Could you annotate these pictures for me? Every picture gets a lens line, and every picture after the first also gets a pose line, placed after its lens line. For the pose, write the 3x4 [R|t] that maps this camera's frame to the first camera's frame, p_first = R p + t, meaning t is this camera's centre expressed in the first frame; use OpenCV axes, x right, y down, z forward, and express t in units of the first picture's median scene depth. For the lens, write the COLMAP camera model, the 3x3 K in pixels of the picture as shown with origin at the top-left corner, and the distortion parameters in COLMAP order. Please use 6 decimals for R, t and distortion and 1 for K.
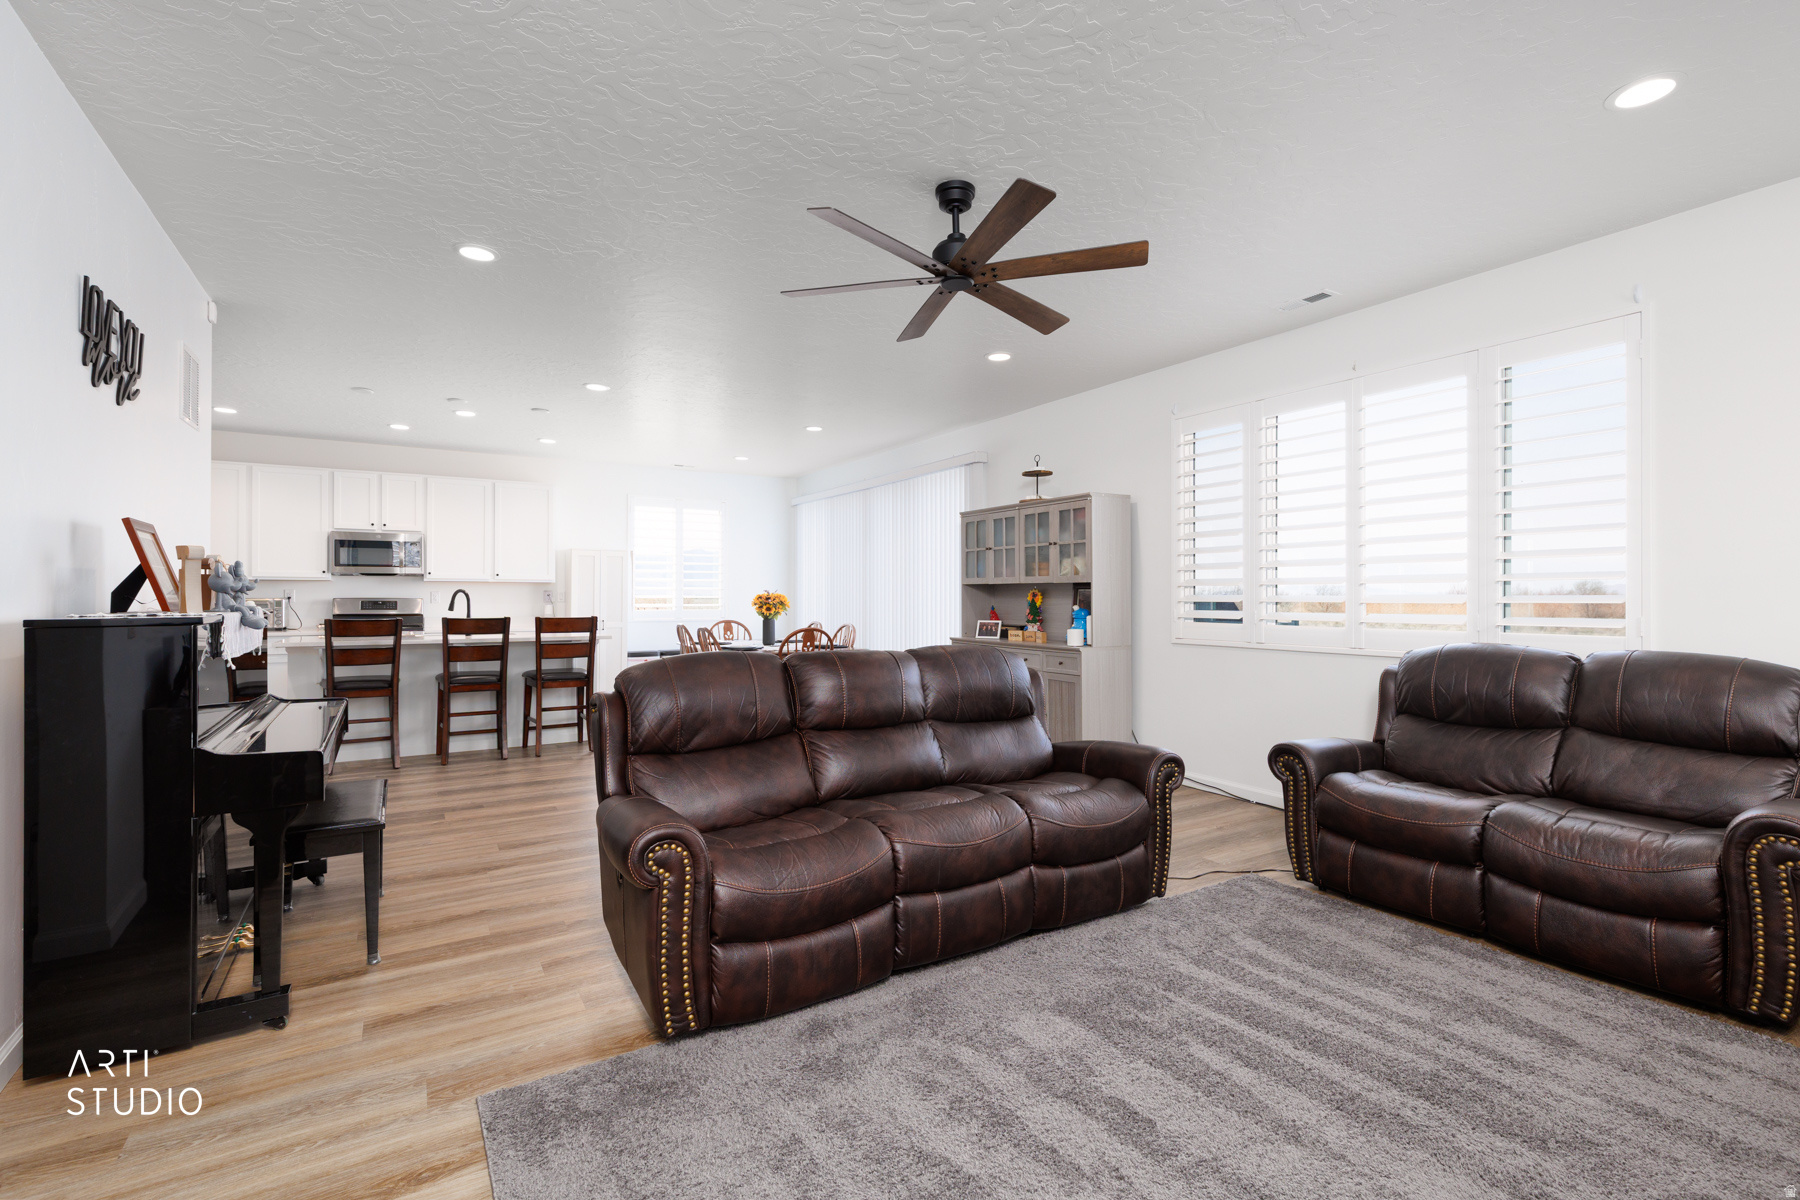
lens RADIAL K [[815.4, 0, 909.8], [0, 815.4, 591.7], [0, 0, 1]] dist [0.010932, -0.001906]
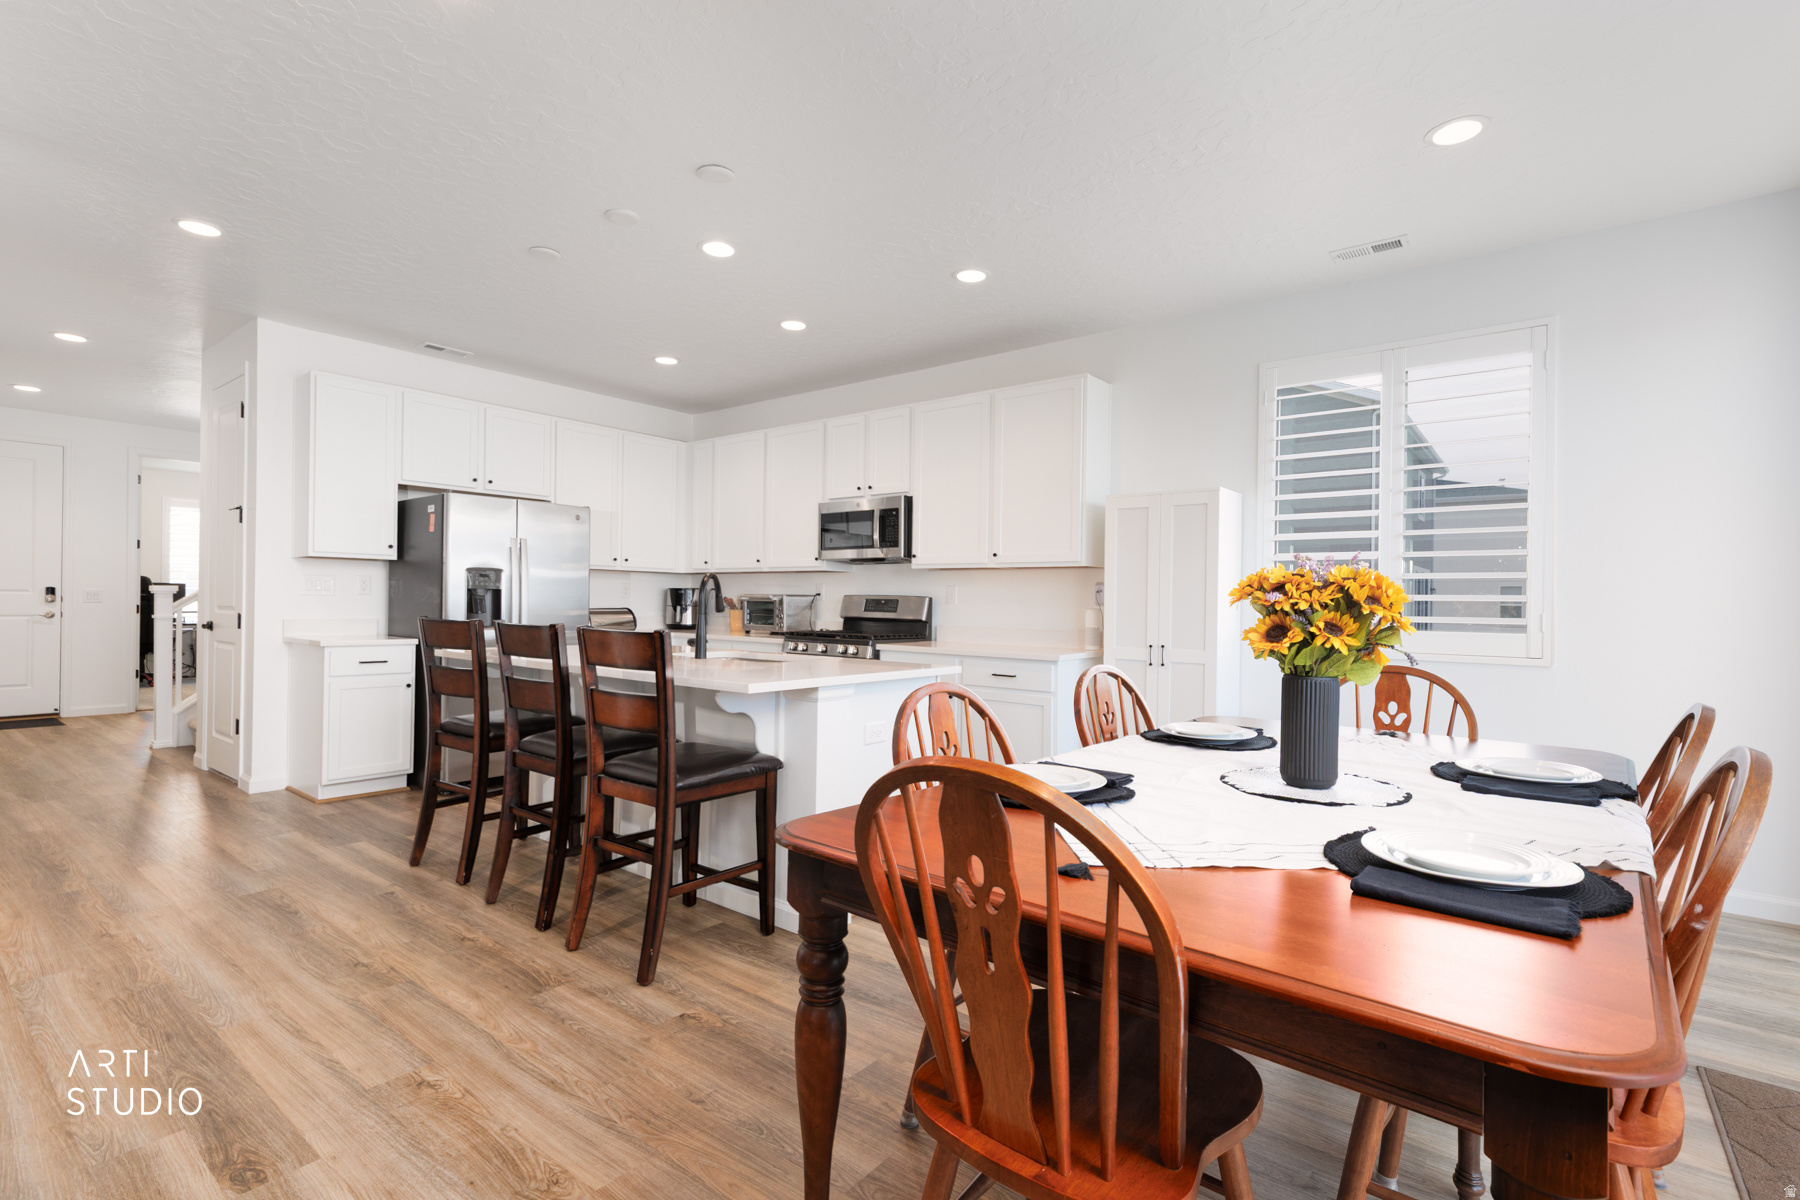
lens RADIAL K [[815.4, 0, 890.6], [0, 815.4, 612.1], [0, 0, 1]] dist [0.010932, -0.001906]
pose [[0.339590, 0.017037, -0.940419, 0.014598], [-0.005836, 0.999855, 0.016006, 0.015251], [0.940555, 0.000053, 0.339640, 1.032097]]
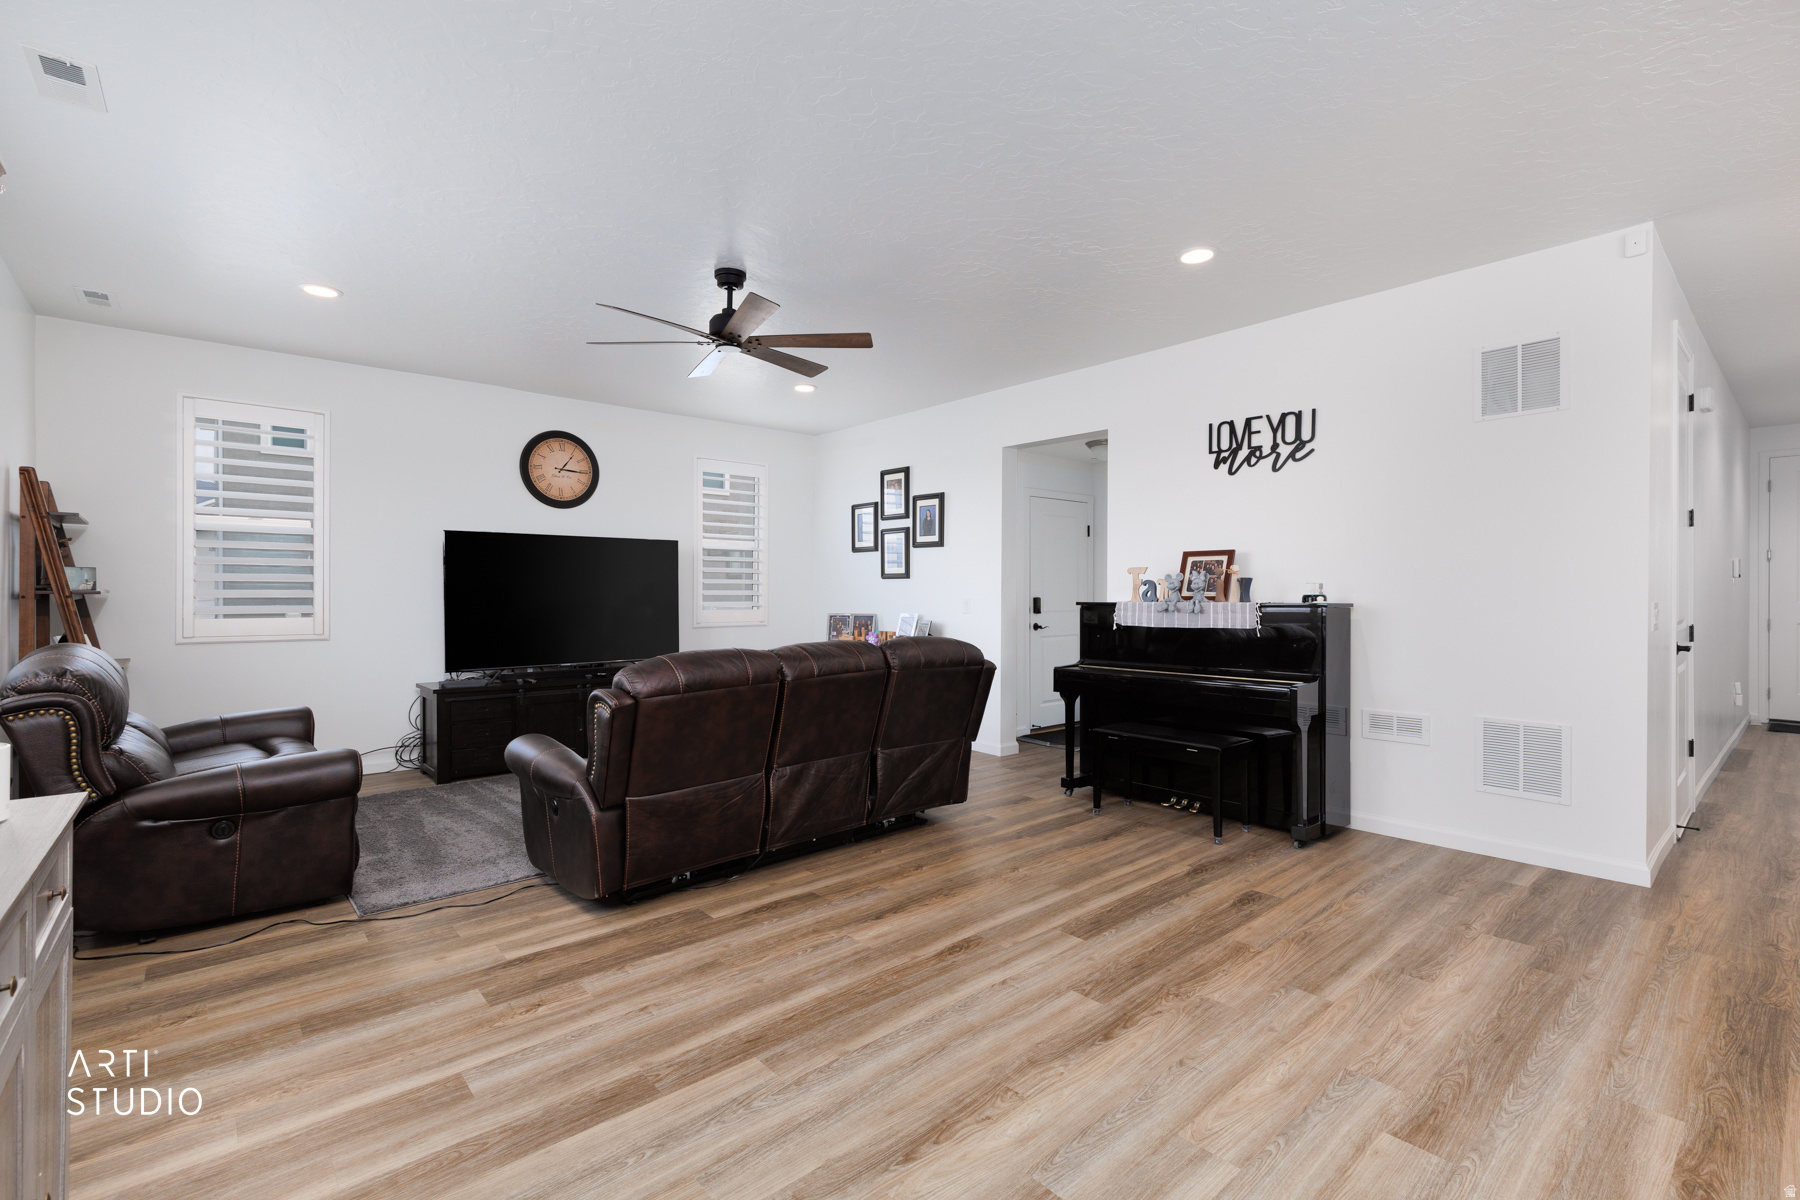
lens RADIAL K [[815.4, 0, 915.1], [0, 815.4, 582.6], [0, 0, 1]] dist [0.010932, -0.001906]
pose [[-0.985353, -0.000774, -0.170525, -0.006022], [0.003057, 0.999749, -0.022198, 0.009318], [0.170499, -0.022394, -0.985103, 1.155294]]
